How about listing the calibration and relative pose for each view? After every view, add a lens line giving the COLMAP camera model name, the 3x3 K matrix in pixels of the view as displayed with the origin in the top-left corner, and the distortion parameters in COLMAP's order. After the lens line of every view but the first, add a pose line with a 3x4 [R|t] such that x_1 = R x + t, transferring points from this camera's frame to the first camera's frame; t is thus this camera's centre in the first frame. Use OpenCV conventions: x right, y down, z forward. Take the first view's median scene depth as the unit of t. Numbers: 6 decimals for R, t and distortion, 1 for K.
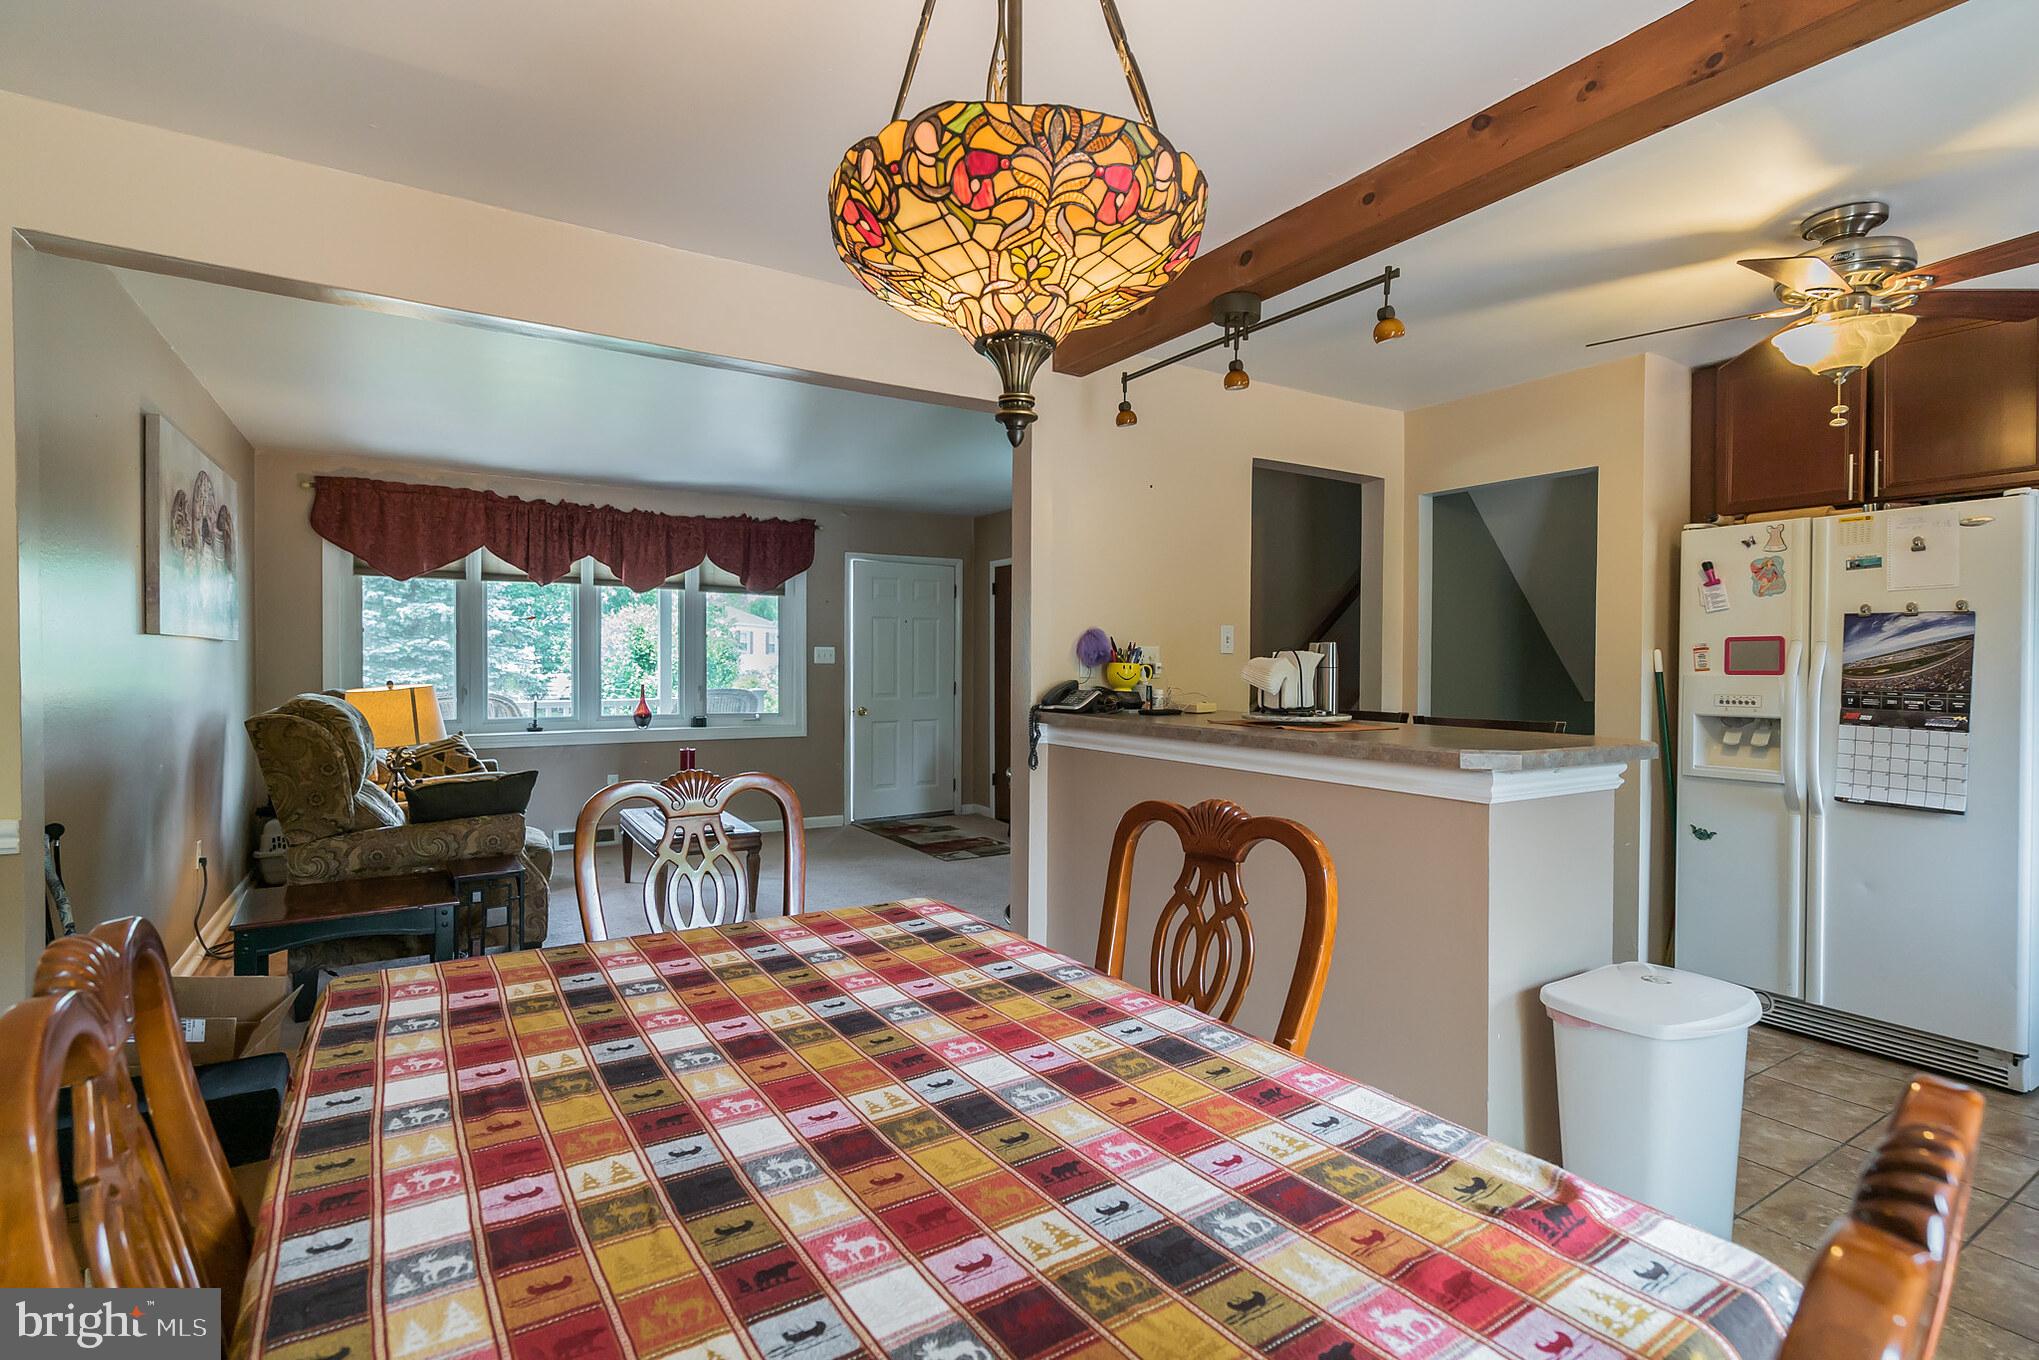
lens RADIAL K [[933.9, 0, 1022.5], [0, 933.9, 673.2], [0, 0, 1]] dist [-0.003715, 0.003327]
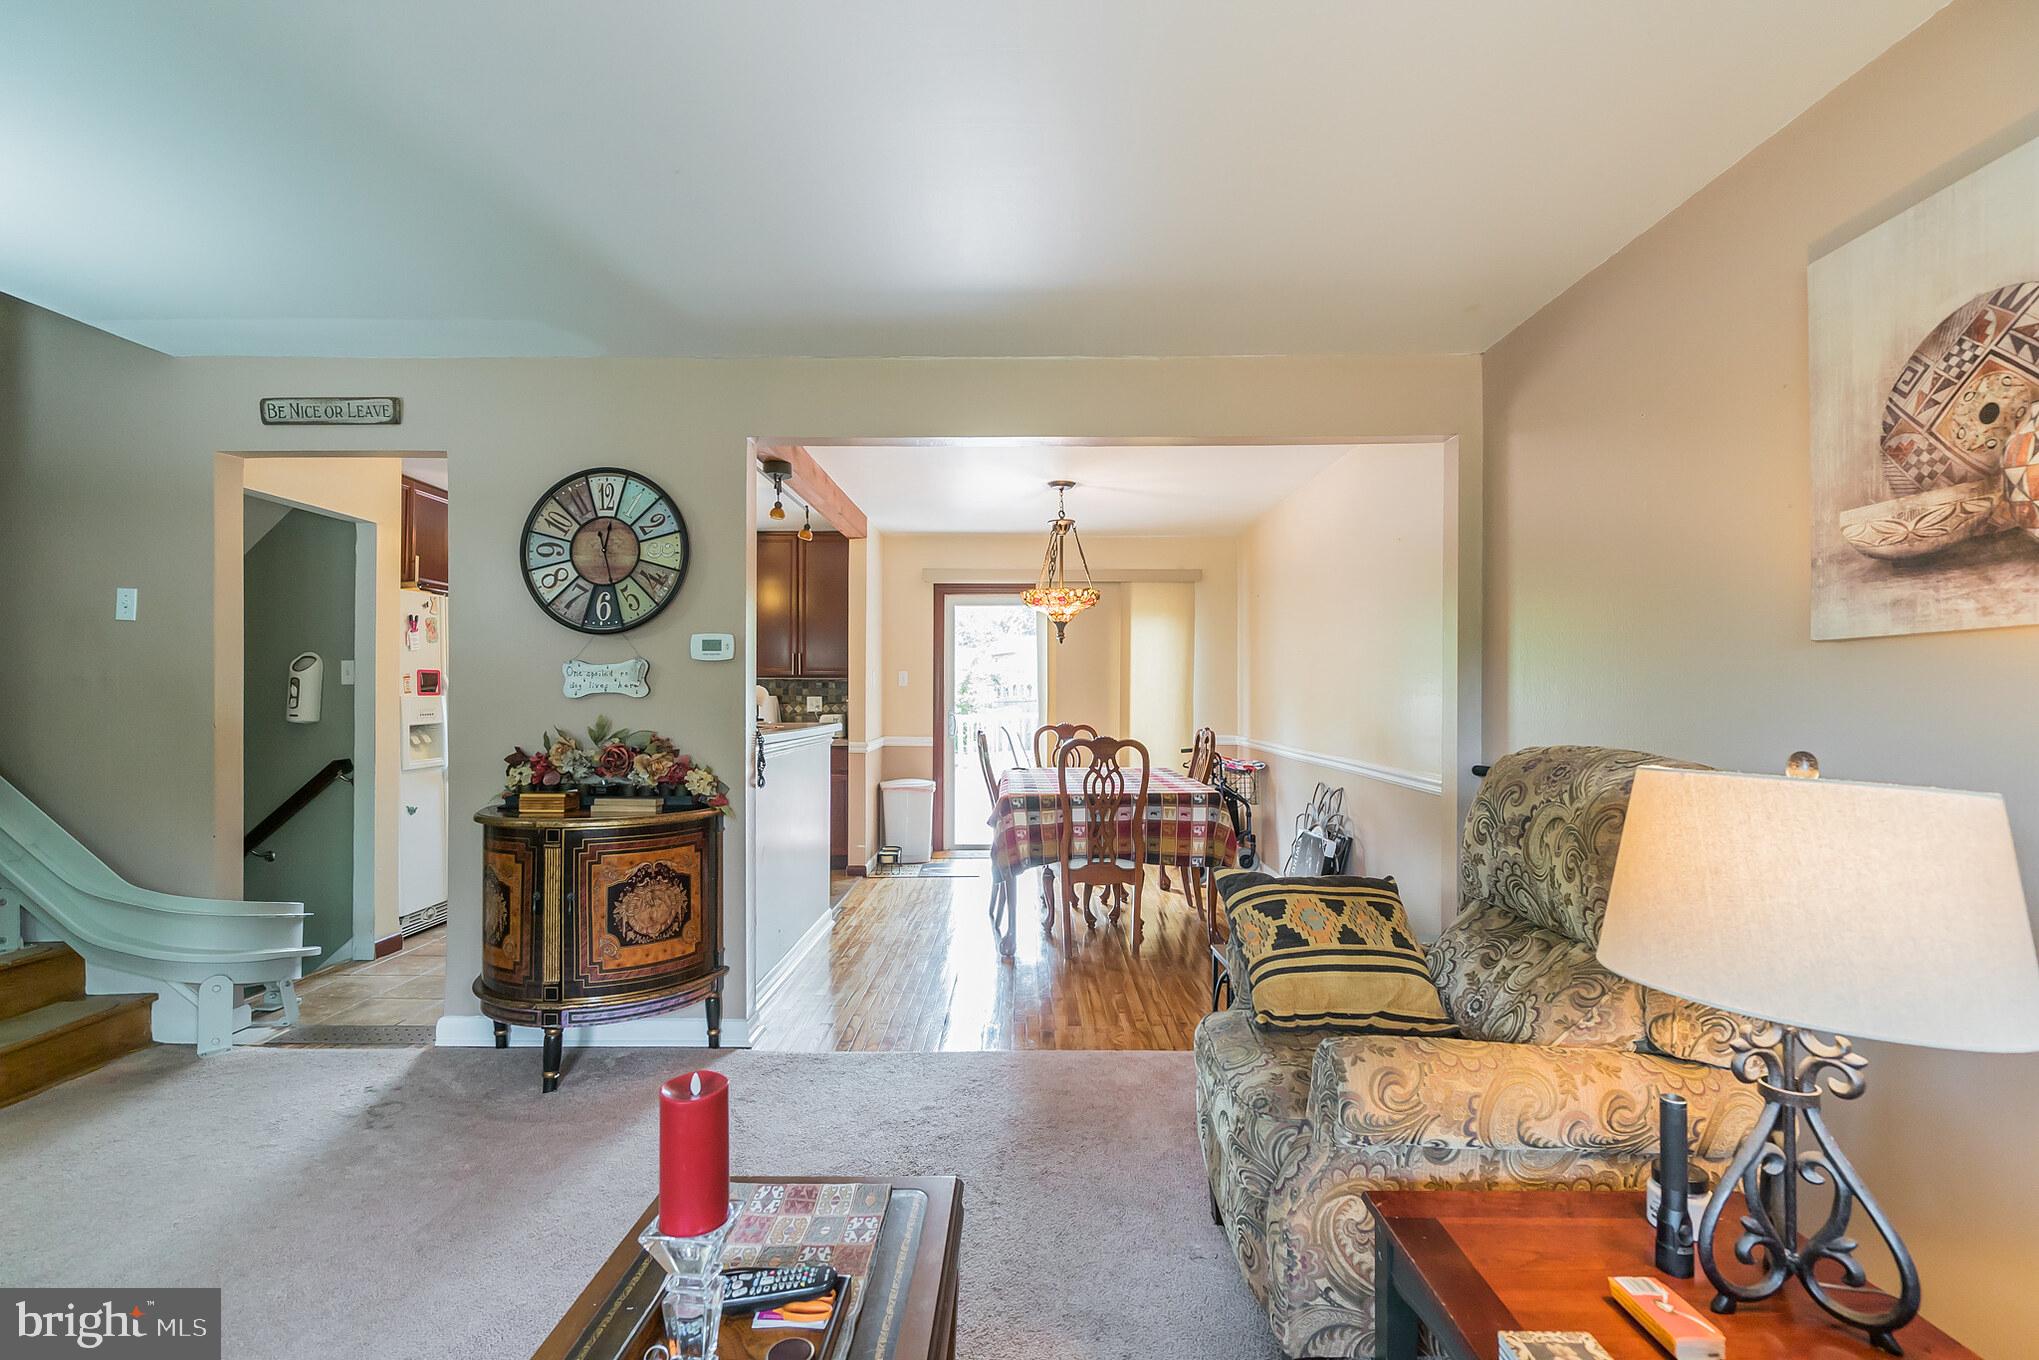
lens RADIAL K [[933.9, 0, 1014.4], [0, 933.9, 690.8], [0, 0, 1]] dist [-0.003715, 0.003327]
pose [[-0.836694, -0.003660, 0.547659, -0.488539], [0.000324, 0.999974, 0.007178, -0.009226], [-0.547671, 0.006183, -0.836671, 1.040407]]
